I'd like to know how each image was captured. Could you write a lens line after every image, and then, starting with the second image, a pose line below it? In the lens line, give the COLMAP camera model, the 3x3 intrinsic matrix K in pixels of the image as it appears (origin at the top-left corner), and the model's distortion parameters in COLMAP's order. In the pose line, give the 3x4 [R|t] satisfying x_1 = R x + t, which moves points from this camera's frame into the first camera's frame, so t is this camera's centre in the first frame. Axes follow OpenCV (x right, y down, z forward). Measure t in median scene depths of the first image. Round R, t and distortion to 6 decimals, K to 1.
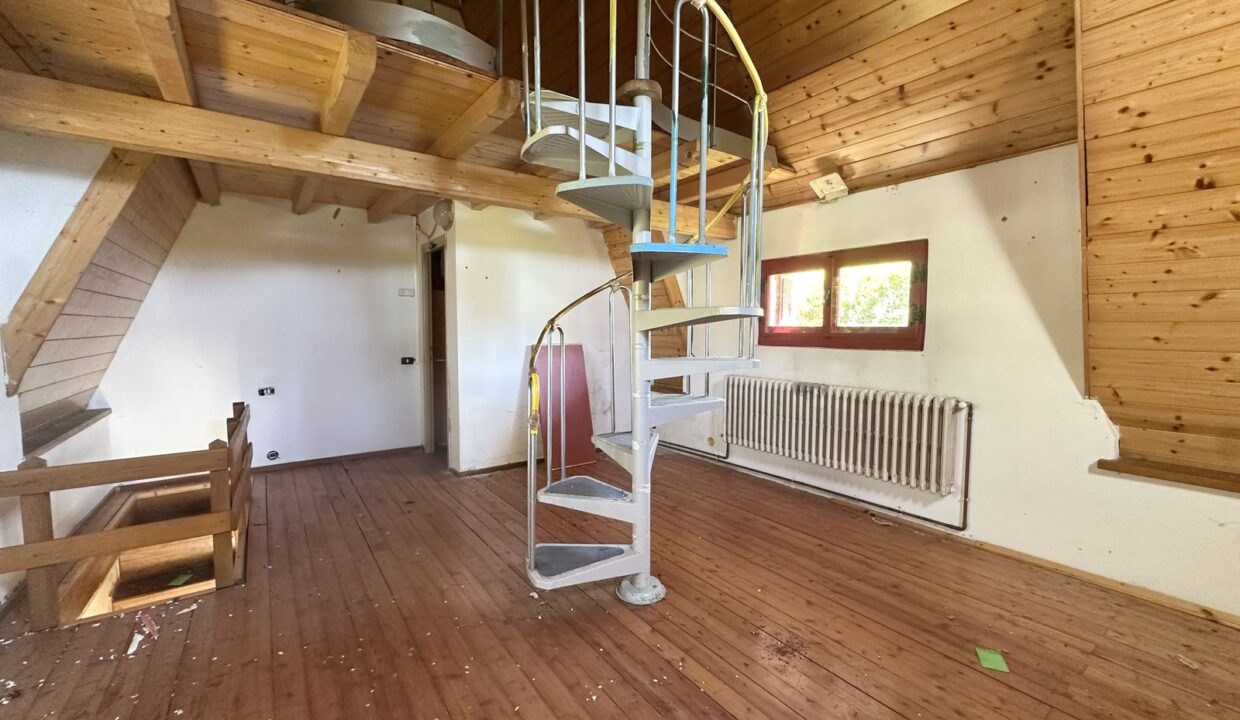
lens RADIAL K [[497.1, 0, 614.4], [0, 497.1, 358.0], [0, 0, 1]] dist [0.000429, 0.000336]
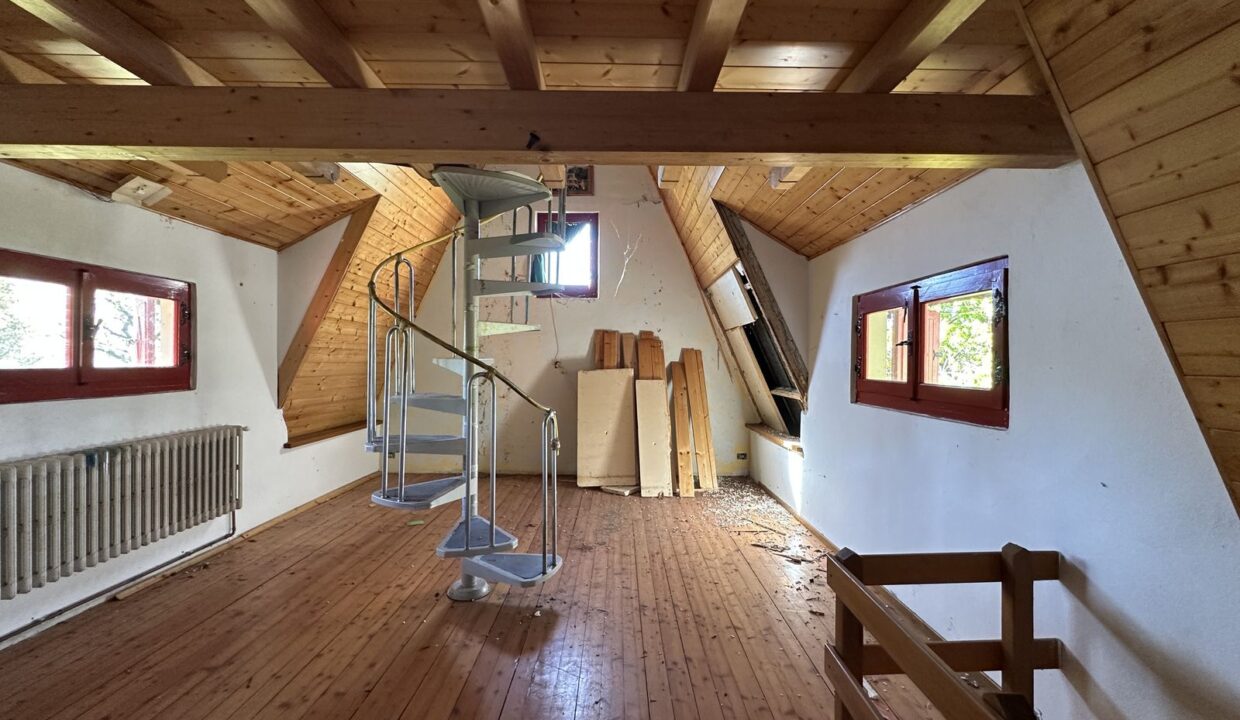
lens RADIAL K [[497.1, 0, 614.4], [0, 497.1, 358.0], [0, 0, 1]] dist [0.000429, 0.000336]
pose [[-0.808485, -0.009201, 0.588444, -0.704424], [0.026207, 0.998323, 0.051617, -0.110371], [-0.587933, 0.057153, -0.806888, 1.311464]]
